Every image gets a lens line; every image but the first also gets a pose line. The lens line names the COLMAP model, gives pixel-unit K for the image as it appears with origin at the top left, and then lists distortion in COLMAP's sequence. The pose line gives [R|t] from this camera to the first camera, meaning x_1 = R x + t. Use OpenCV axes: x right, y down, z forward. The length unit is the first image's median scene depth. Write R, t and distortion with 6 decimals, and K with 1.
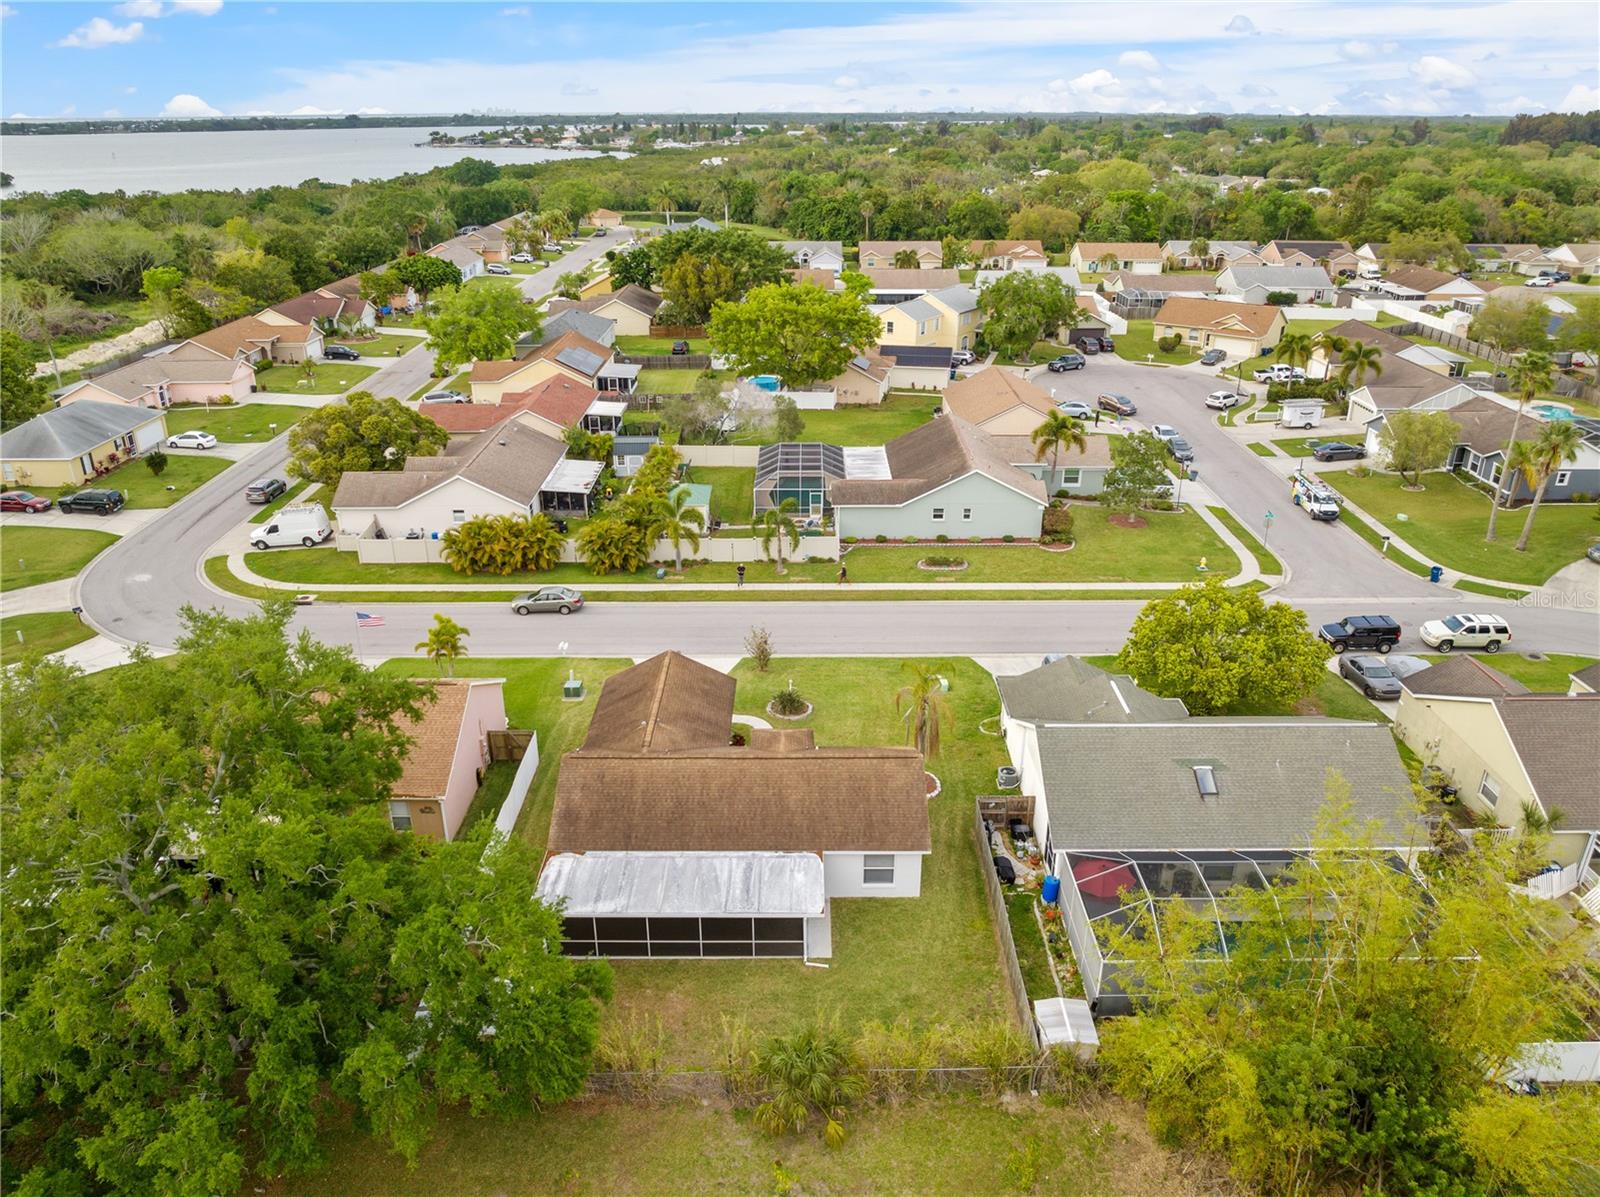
lens RADIAL K [[1129.4, 0, 800.0], [0, 1129.4, 598.5], [0, 0, 1]] dist [-0.003172, -0.083701]
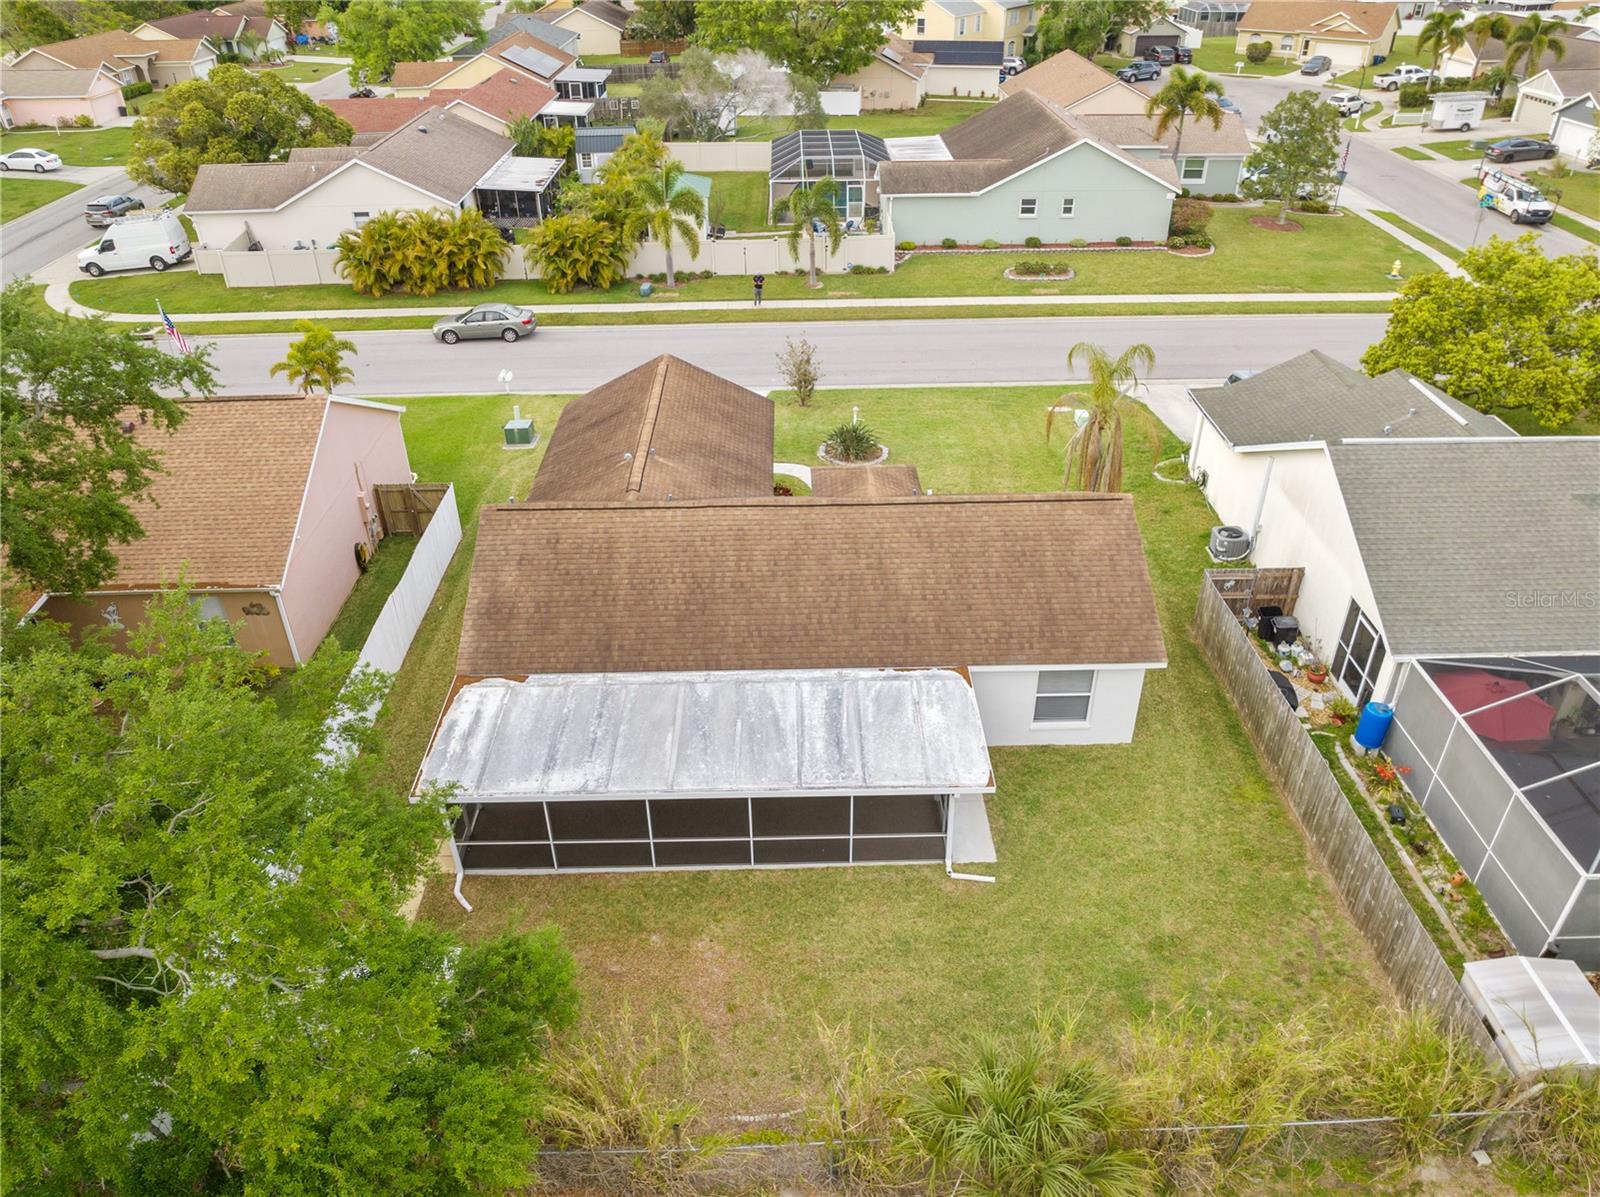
lens RADIAL K [[1132.3, 0, 800.0], [0, 1132.3, 598.5], [0, 0, 1]] dist [-0.034304, -0.000529]
pose [[0.999797, -0.017460, 0.010054, -0.036771], [0.015661, 0.987407, 0.157424, 0.059582], [-0.012676, -0.157235, 0.987480, 0.267117]]
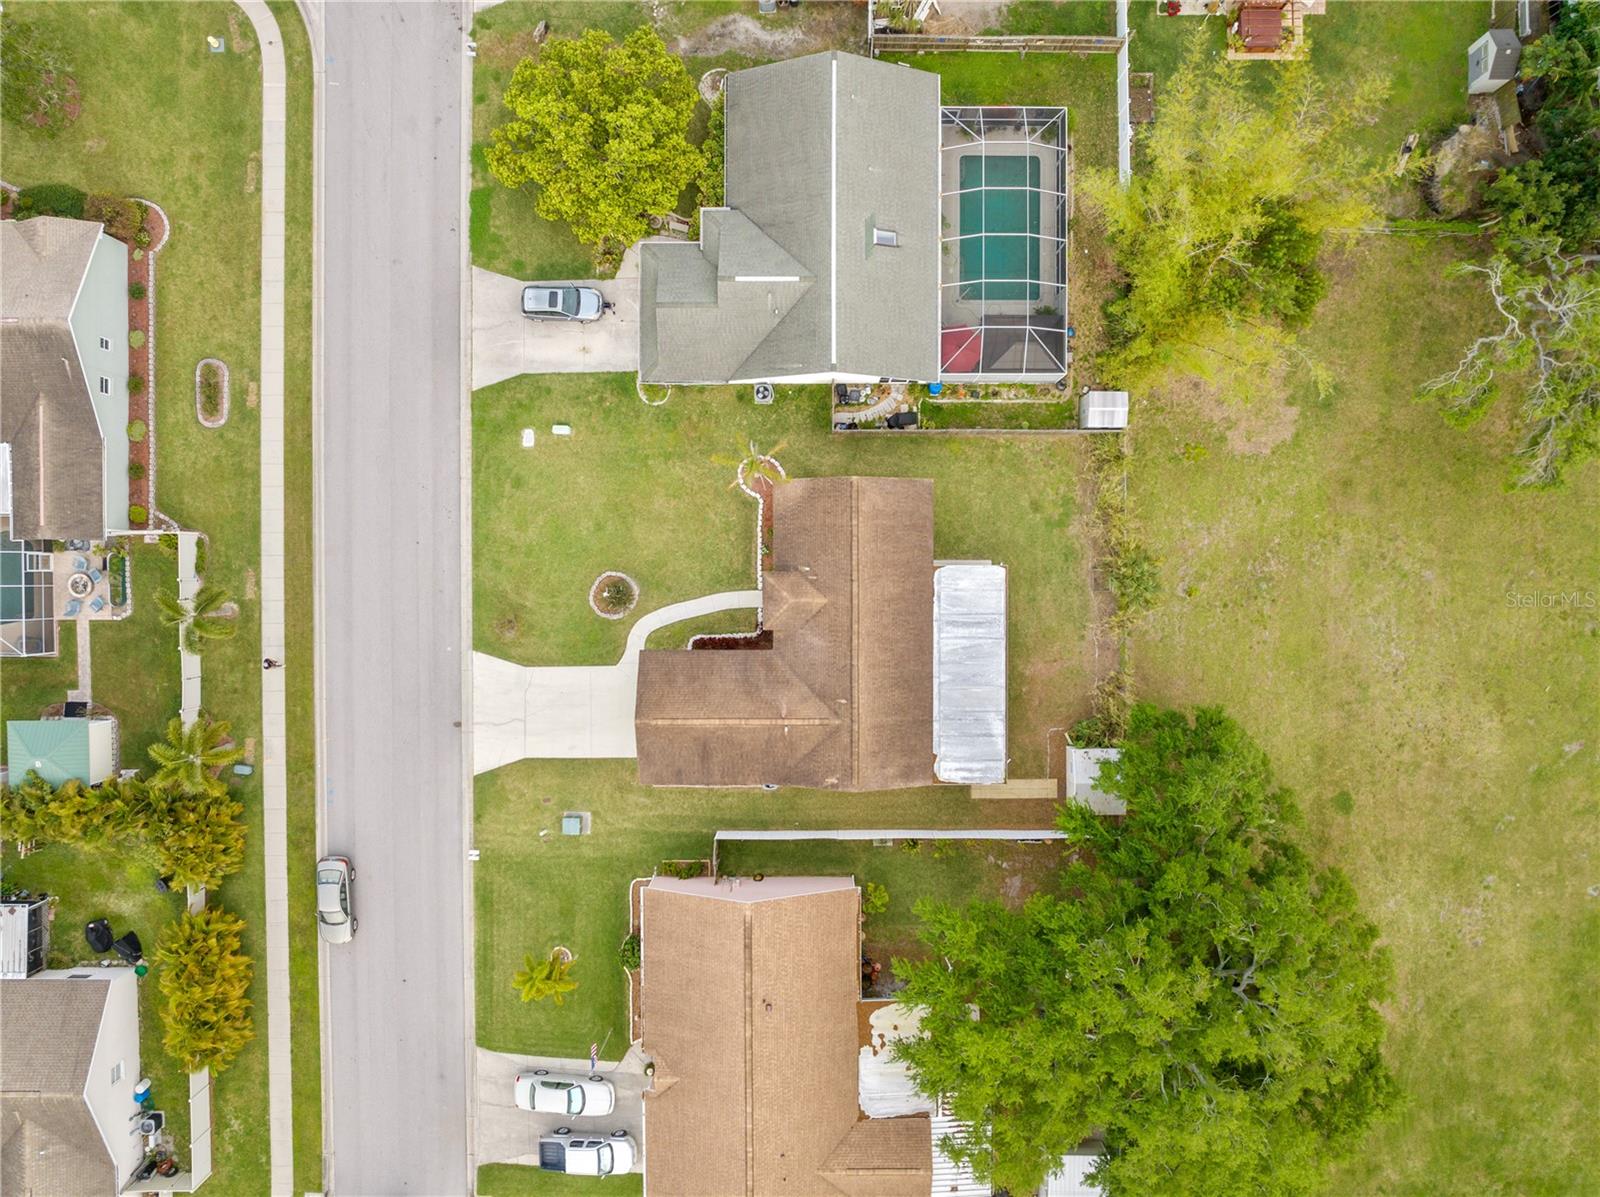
lens RADIAL K [[1129.4, 0, 800.0], [0, 1129.4, 598.5], [0, 0, 1]] dist [-0.003172, -0.083701]
pose [[-0.003156, -0.999805, -0.019509, 0.004736], [0.401668, -0.019133, 0.915585, -0.557999], [-0.915780, -0.004947, 0.401650, 0.356727]]
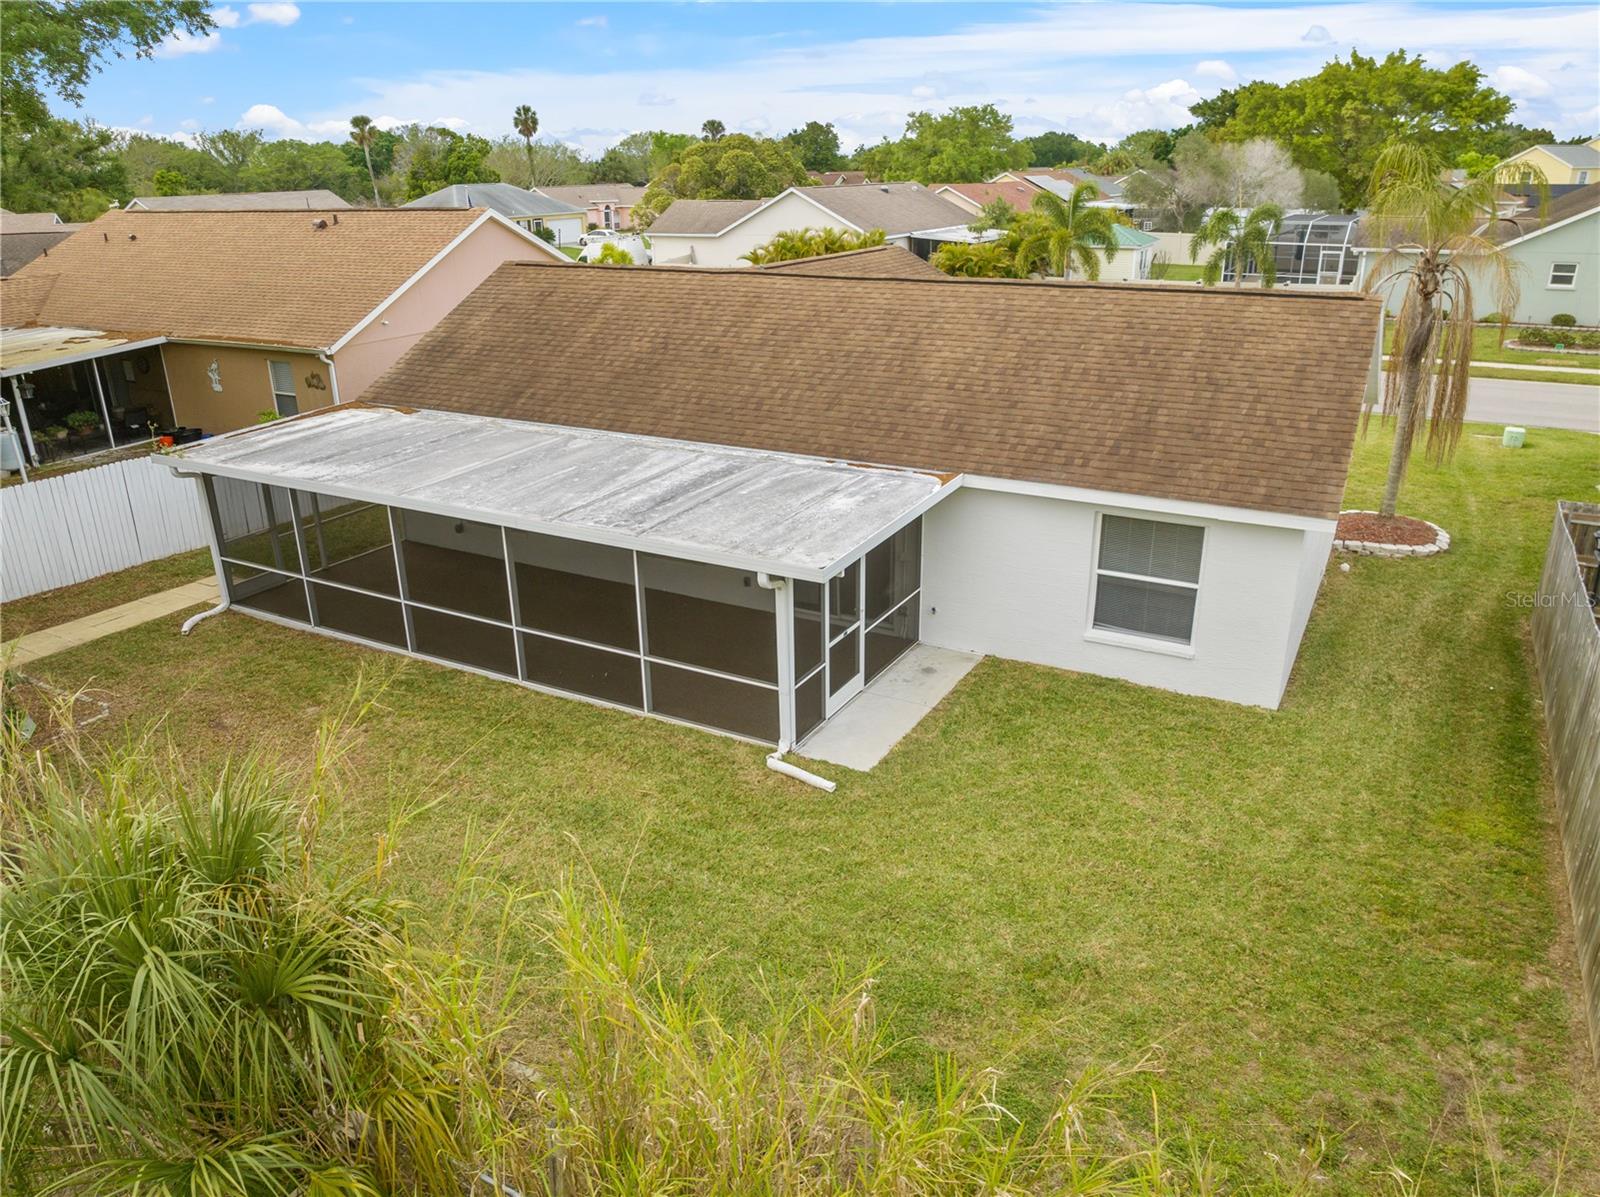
lens RADIAL K [[1129.8, 0, 800.0], [0, 1129.8, 598.5], [0, 0, 1]] dist [-0.034529, 0.002084]
pose [[0.875853, 0.165668, -0.453249, 0.072780], [-0.183289, 0.983046, 0.005131, 0.149622], [0.446415, 0.078582, 0.891369, 0.397671]]
